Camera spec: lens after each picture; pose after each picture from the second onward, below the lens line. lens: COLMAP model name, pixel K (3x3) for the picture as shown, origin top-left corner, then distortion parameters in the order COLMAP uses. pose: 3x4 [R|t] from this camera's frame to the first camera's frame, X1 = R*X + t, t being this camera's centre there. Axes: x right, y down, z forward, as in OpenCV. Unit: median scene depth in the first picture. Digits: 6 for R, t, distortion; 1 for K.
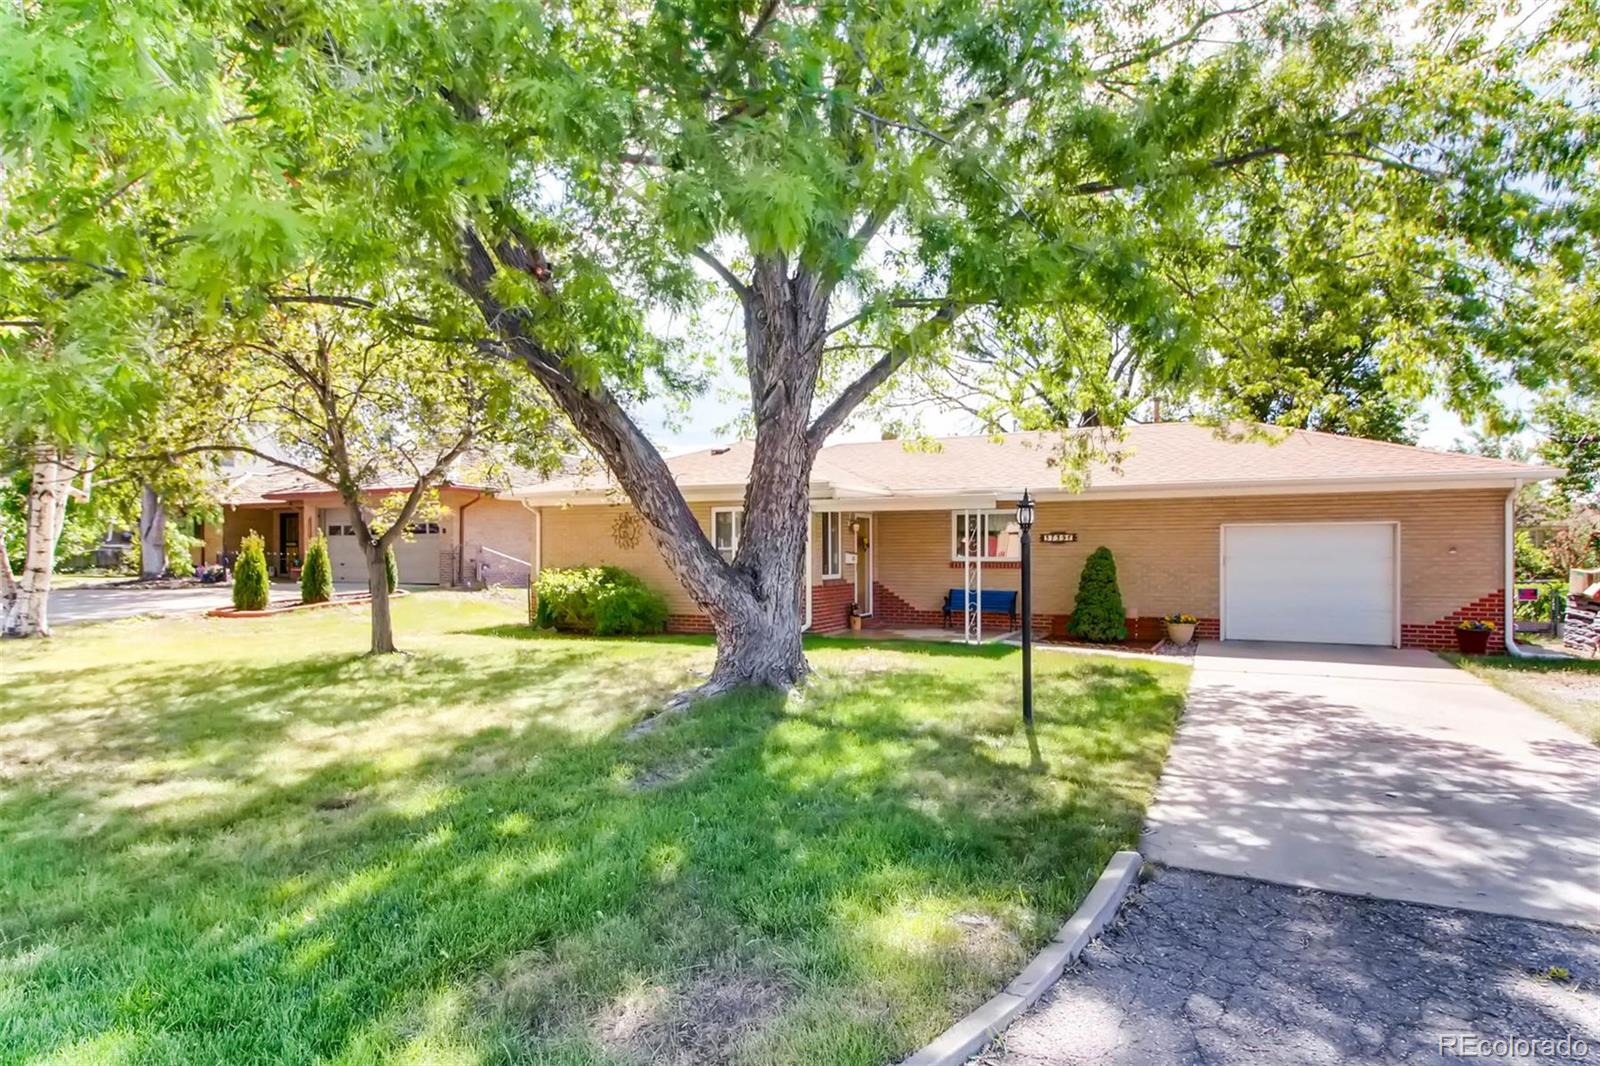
lens RADIAL K [[881.7, 0, 800.9], [0, 881.7, 544.3], [0, 0, 1]] dist [0.000949, 0.000331]
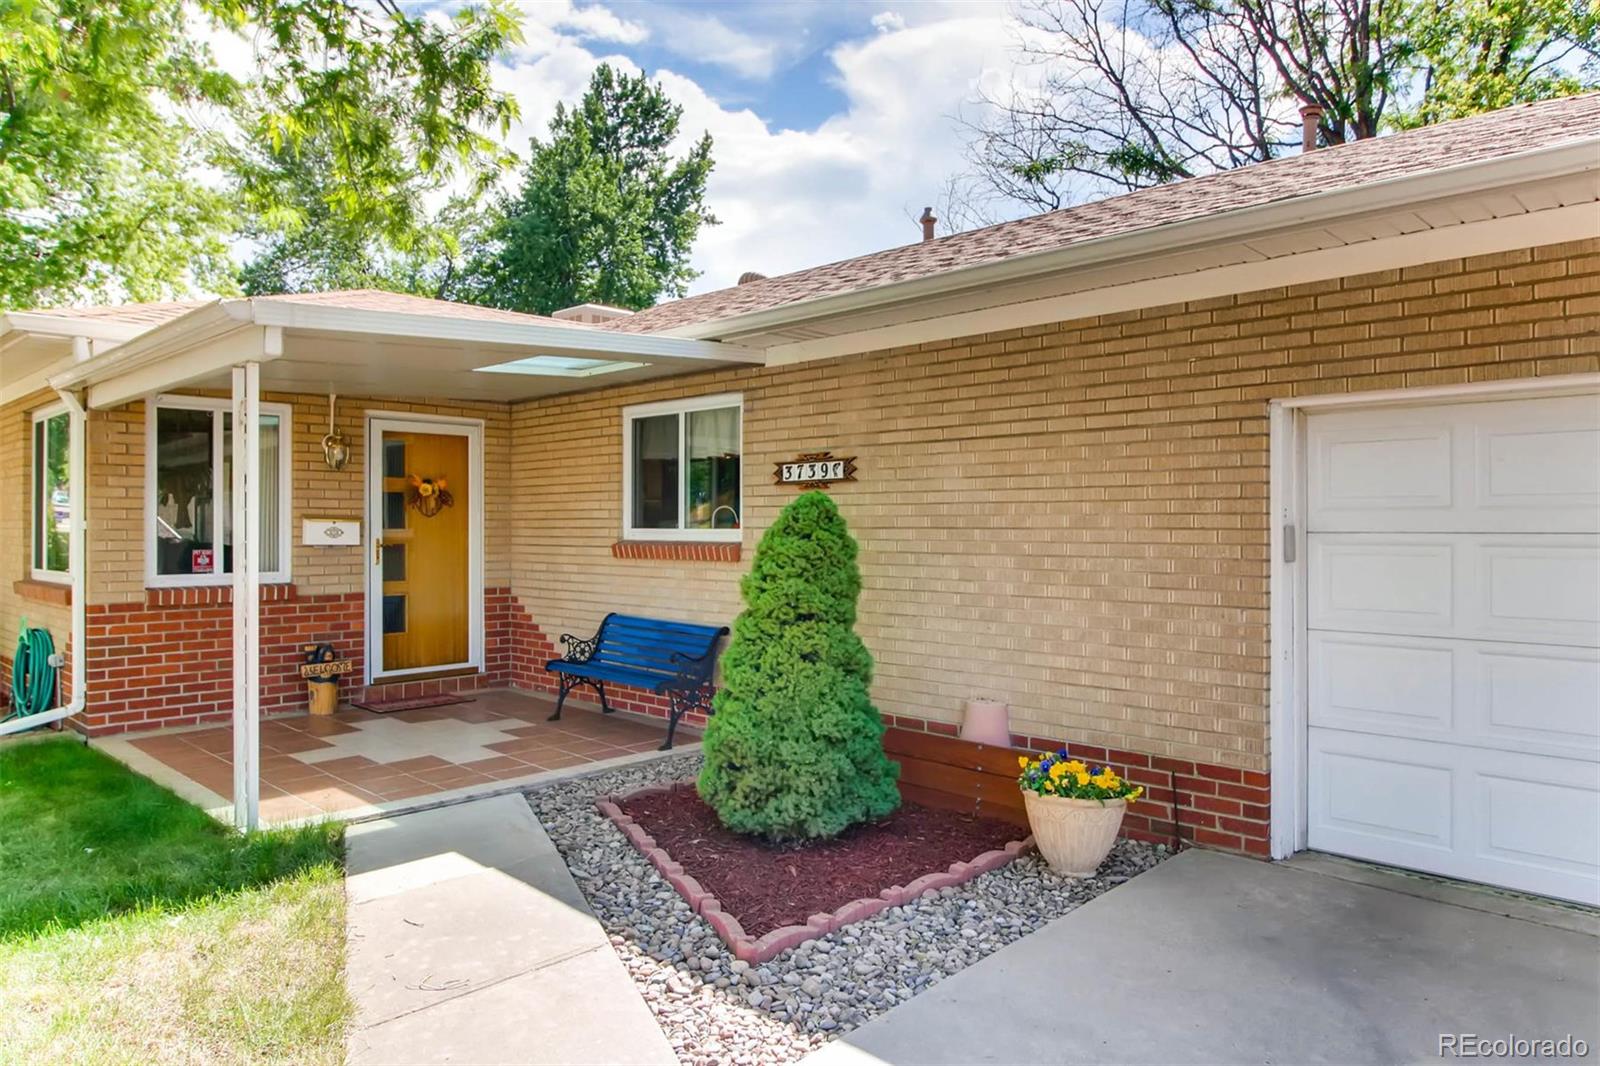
lens RADIAL K [[1028.4, 0, 799.0], [0, 1028.4, 521.1], [0, 0, 1]] dist [-0.011103, -0.001213]
pose [[0.953134, -0.000496, -0.302547, 0.494562], [0.002183, 0.999984, 0.005239, 0.011241], [0.302540, -0.005654, 0.953120, 0.770440]]
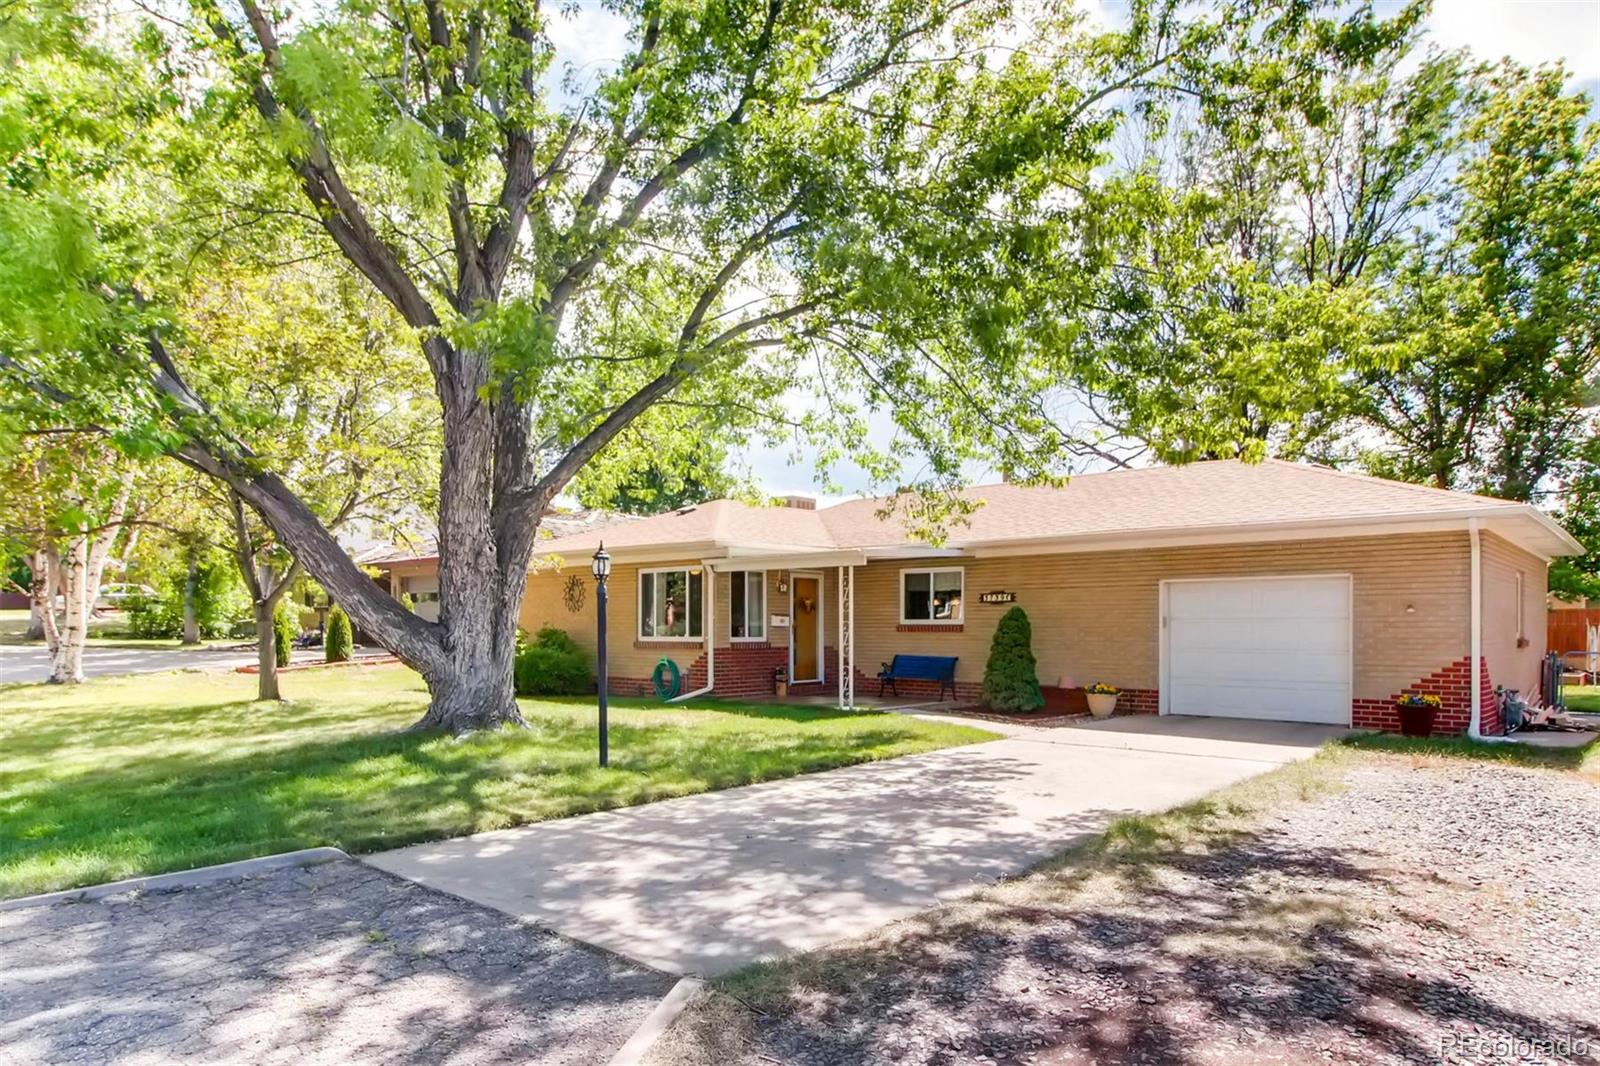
lens RADIAL K [[988.1, 0, 791.6], [0, 988.1, 627.8], [0, 0, 1]] dist [-0.000493, 0.000348]
pose [[0.962380, 0.002418, -0.271696, 0.445400], [0.000414, 0.999946, 0.010364, 0.015377], [0.271706, -0.010086, 0.962327, -0.029077]]
